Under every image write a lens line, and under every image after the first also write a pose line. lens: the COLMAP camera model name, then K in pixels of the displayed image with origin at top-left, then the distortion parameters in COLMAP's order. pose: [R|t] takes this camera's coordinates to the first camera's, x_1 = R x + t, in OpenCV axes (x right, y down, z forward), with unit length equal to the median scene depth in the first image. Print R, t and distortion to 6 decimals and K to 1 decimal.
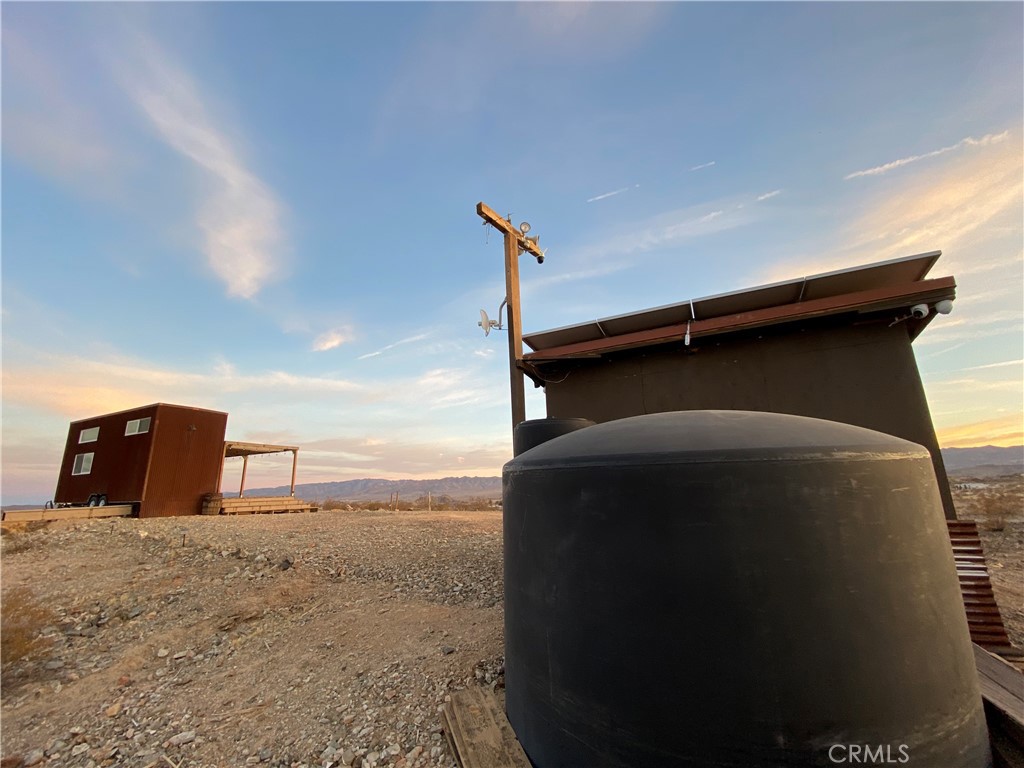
lens RADIAL K [[413.9, 0, 508.3], [0, 413.9, 385.1], [0, 0, 1]] dist [0.016788, -0.018377]
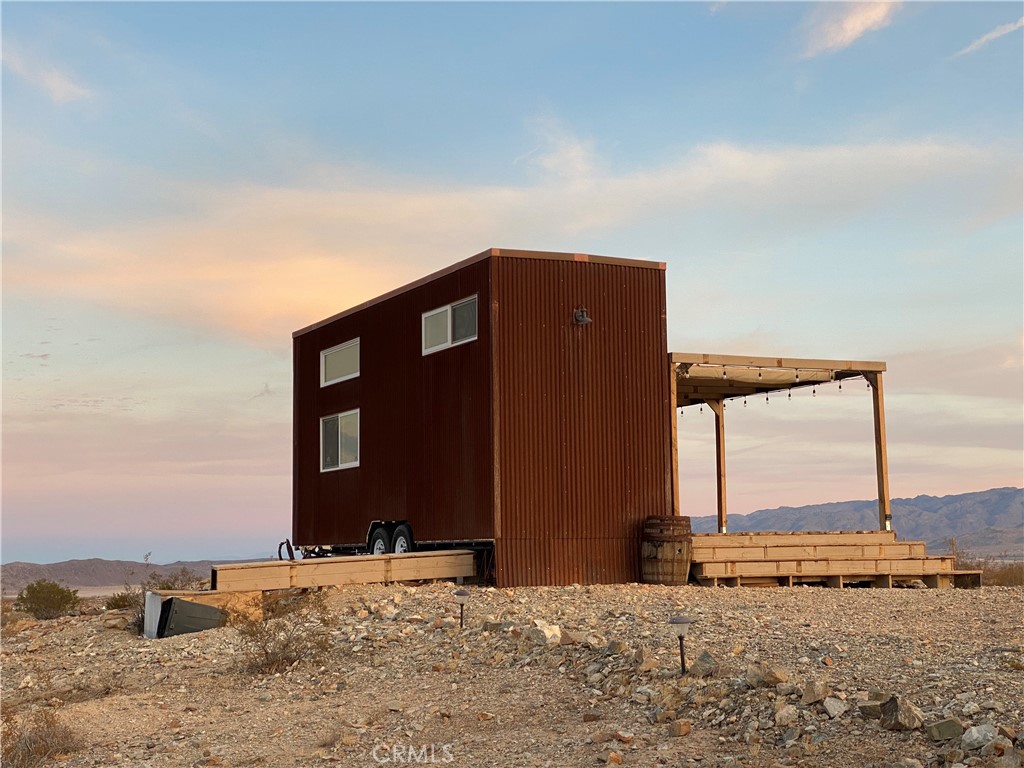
lens RADIAL K [[1478.2, 0, 512.0], [0, 1478.2, 384.0], [0, 0, 1]] dist [0.085377, 0.013613]
pose [[0.802409, -0.052856, -0.594429, -0.127705], [0.141812, 0.984426, 0.103896, 0.027084], [0.579680, -0.167664, 0.797408, 0.052167]]
